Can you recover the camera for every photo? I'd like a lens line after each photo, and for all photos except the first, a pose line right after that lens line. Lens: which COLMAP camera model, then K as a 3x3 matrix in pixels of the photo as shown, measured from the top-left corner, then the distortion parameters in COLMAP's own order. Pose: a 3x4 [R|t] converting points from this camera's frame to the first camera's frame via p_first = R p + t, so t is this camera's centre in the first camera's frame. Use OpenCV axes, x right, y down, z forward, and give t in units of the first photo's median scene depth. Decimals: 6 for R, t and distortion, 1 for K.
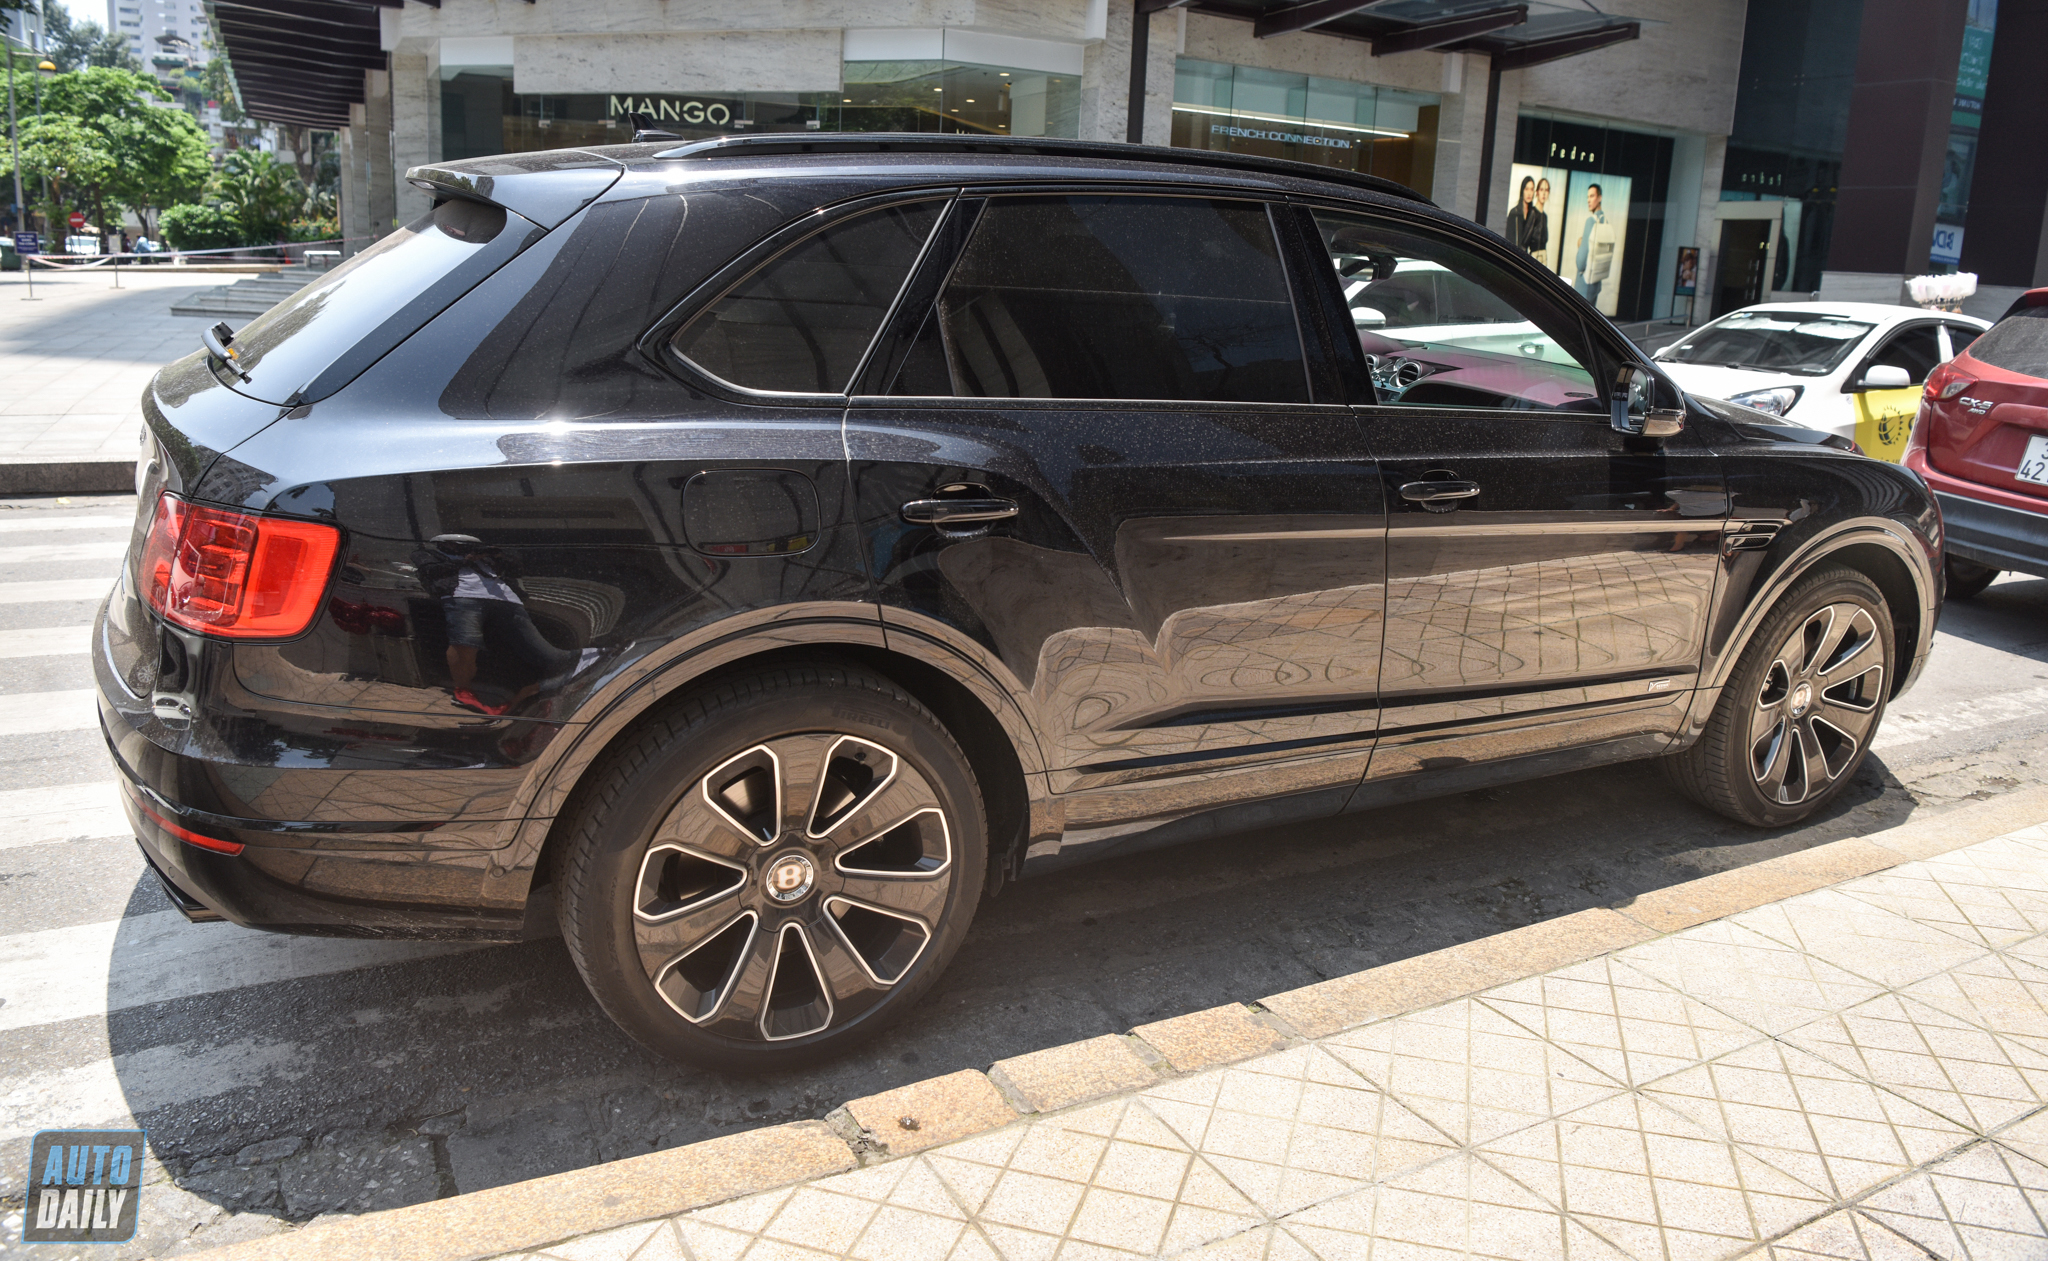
lens RADIAL K [[1401.7, 0, 1020.1], [0, 1401.7, 587.9], [0, 0, 1]] dist [-0.065183, 0.005202]
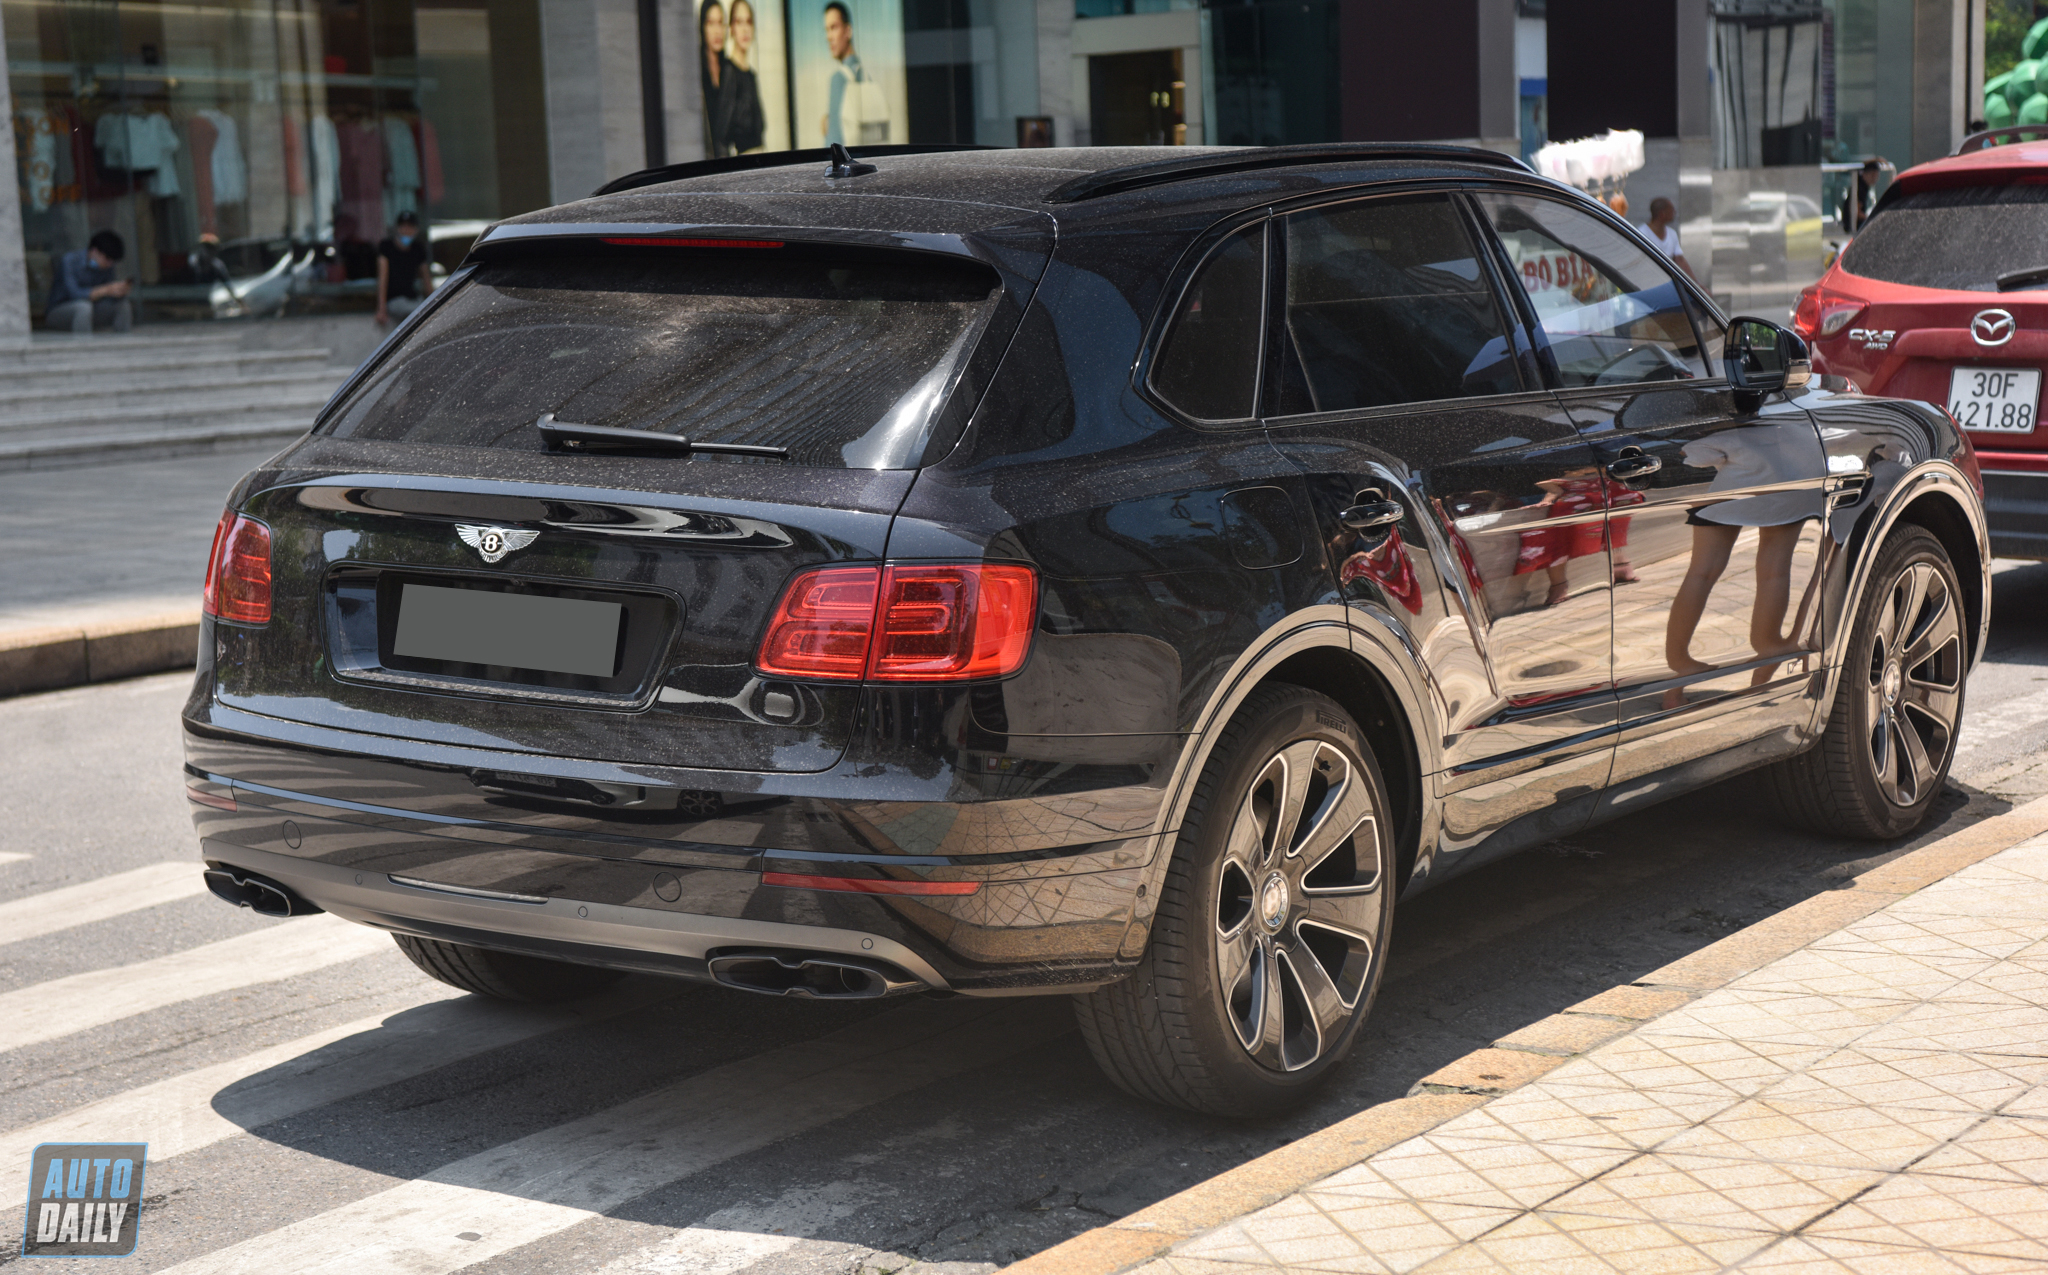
lens RADIAL K [[3534.2, 0, 1013.8], [0, 3534.2, 645.6], [0, 0, 1]] dist [0.282097, 0.000000]
pose [[0.881023, -0.132323, 0.454191, -1.211369], [0.178544, 0.982088, -0.060214, 0.123369], [-0.438088, 0.134143, 0.888867, -0.990026]]
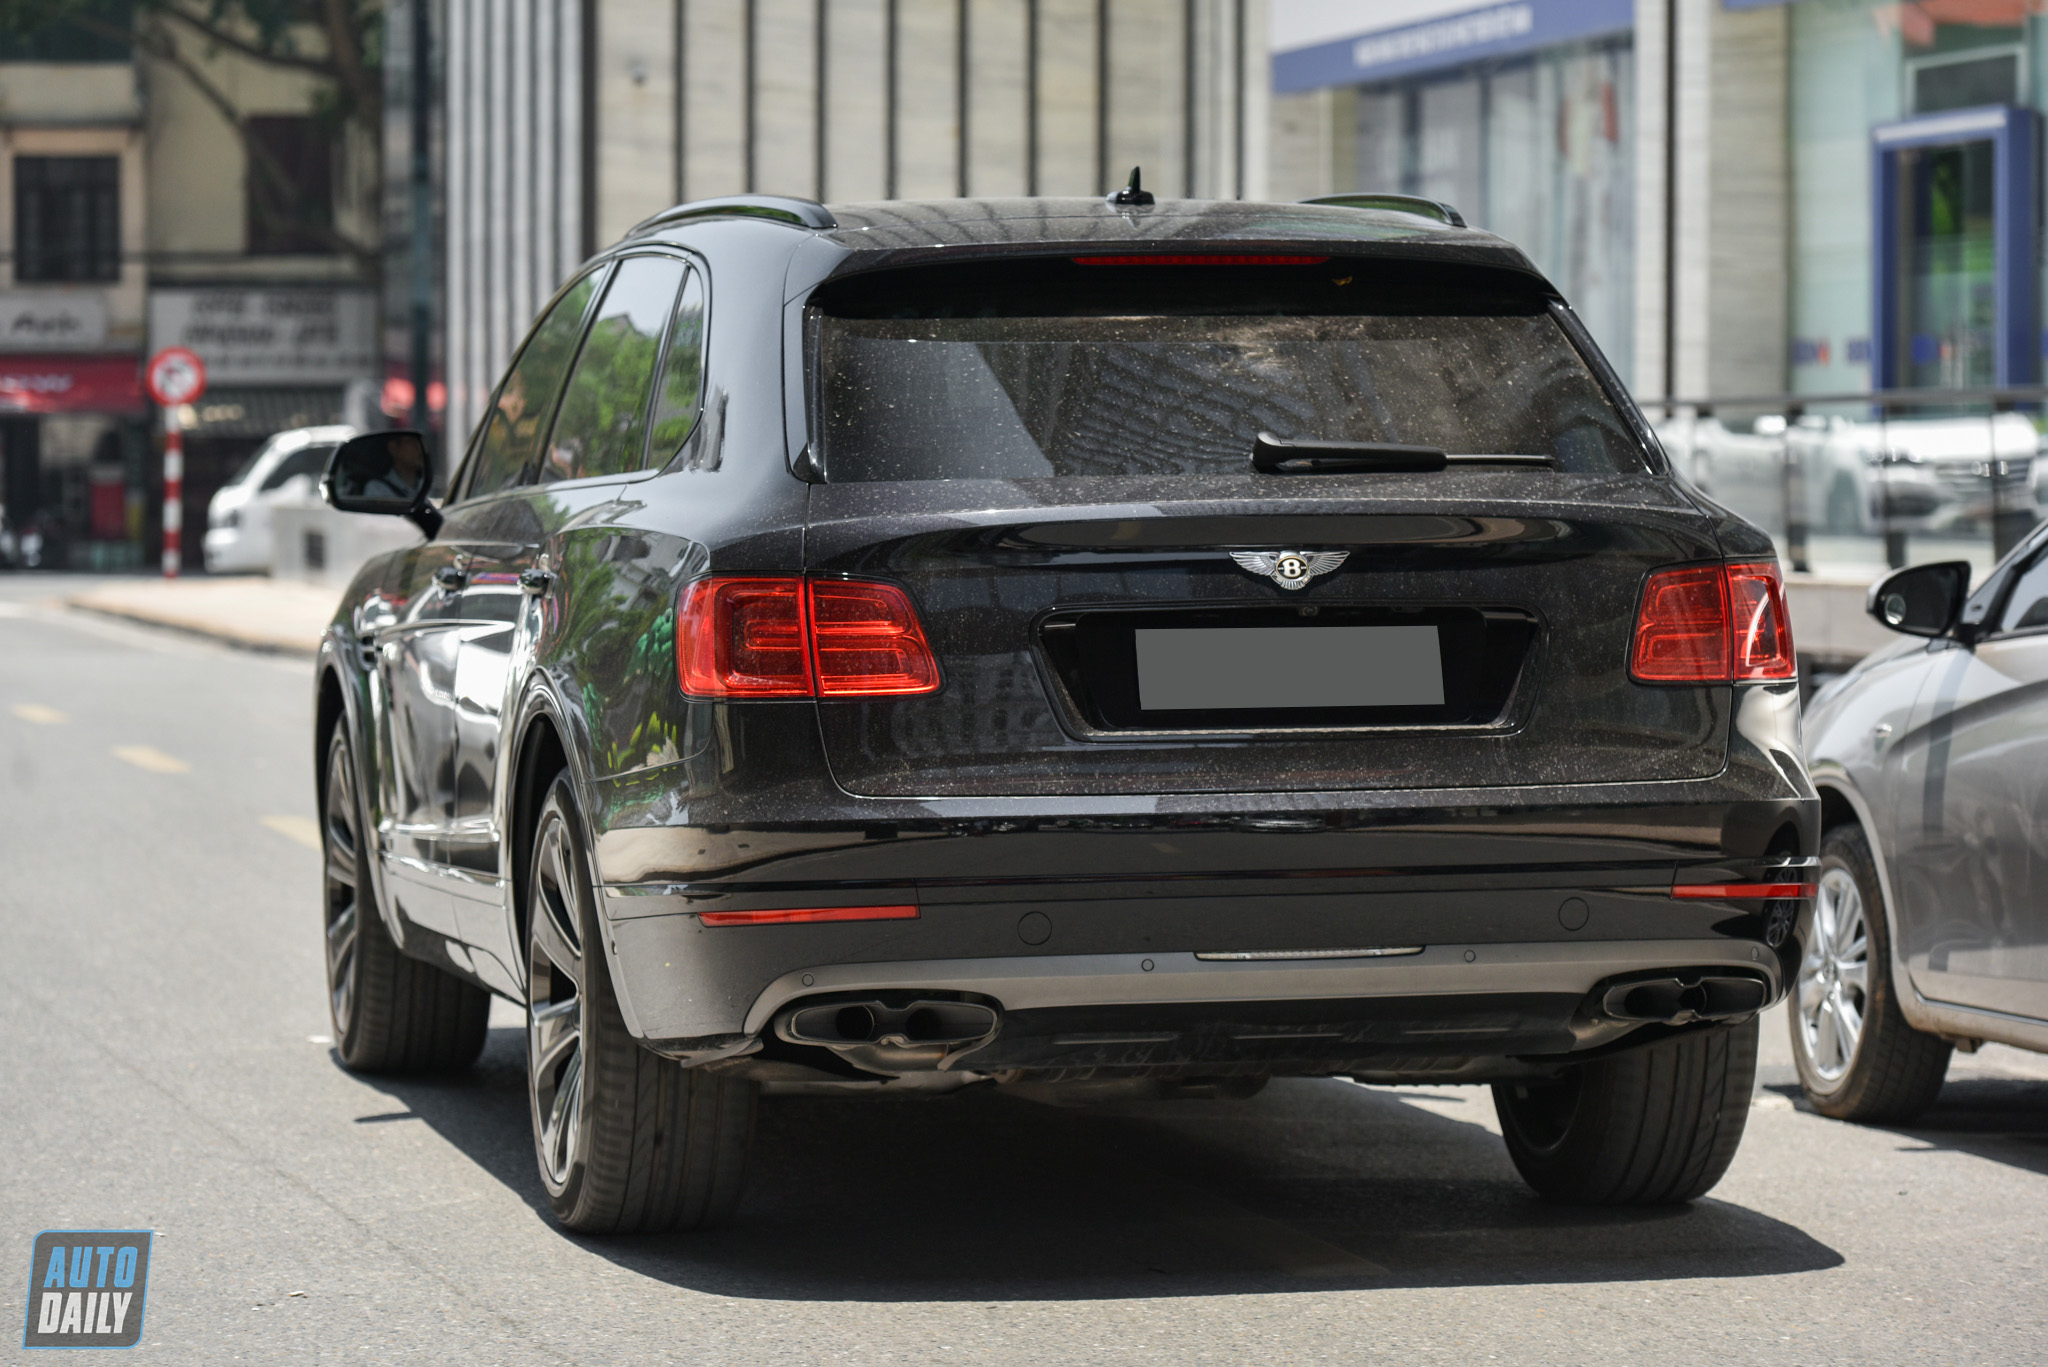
lens RADIAL K [[7272.1, 0, 1020.1], [0, 7272.1, 681.5], [0, 0, 1]] dist [0.179371, 0.000000]
pose [[0.246251, -0.085364, 0.965440, -4.106336], [0.273714, 0.961691, 0.015217, -0.140216], [-0.929753, 0.260507, 0.260182, 0.073609]]
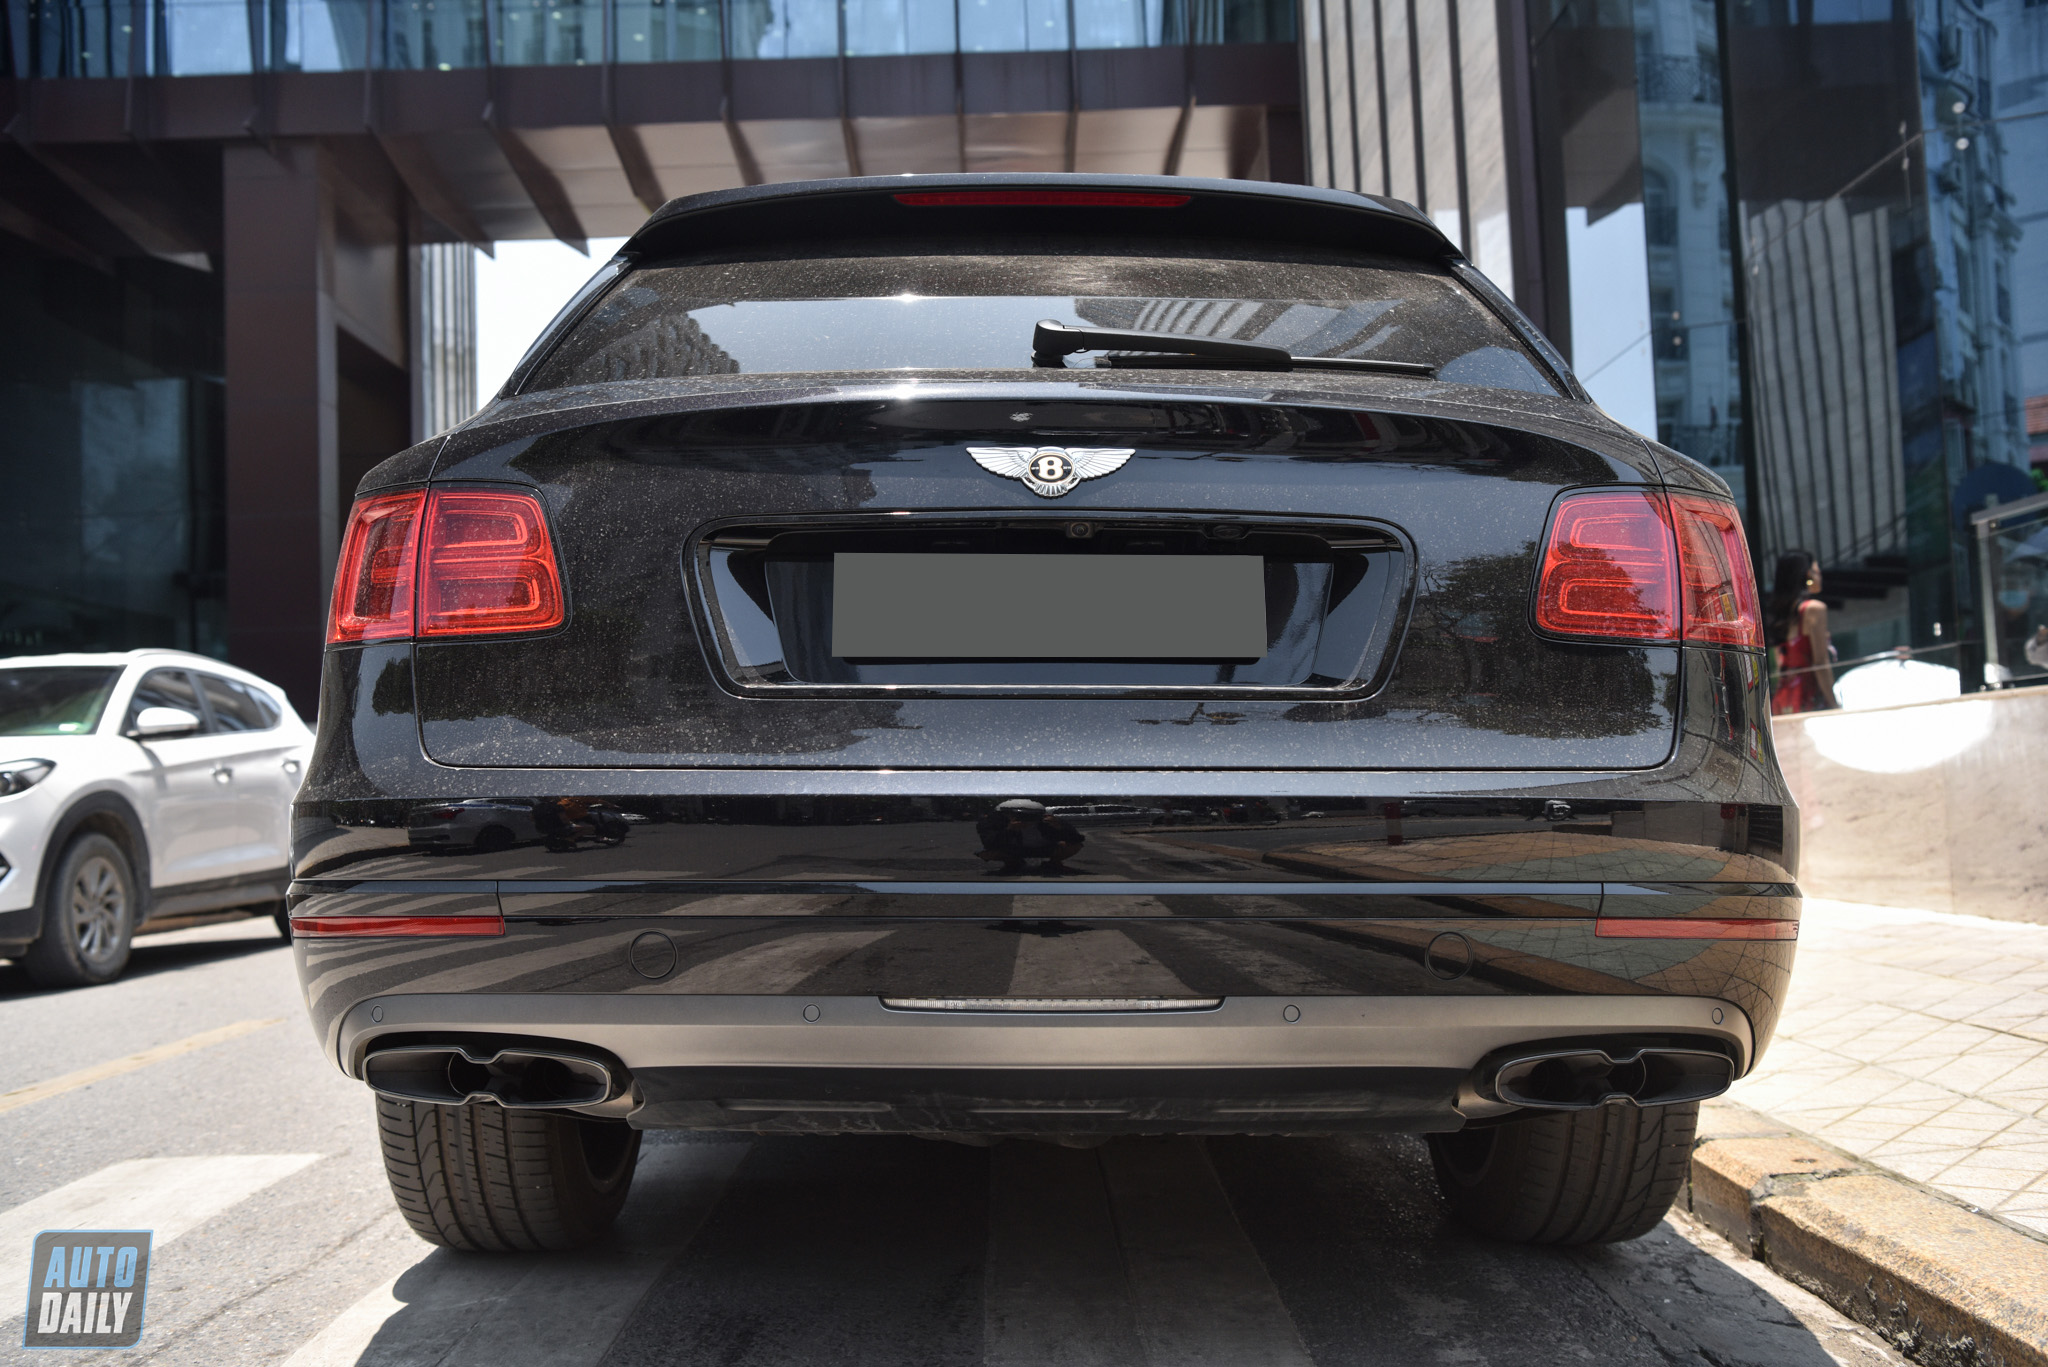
lens RADIAL K [[1770.6, 0, 1023.6], [0, 1770.6, 695.8], [0, 0, 1]] dist [-0.018850, 0.042975]
pose [[0.458826, -0.004771, 0.888513, -1.144131], [0.252174, 0.959565, -0.125070, 0.055740], [-0.851990, 0.281445, 0.441476, 0.623530]]
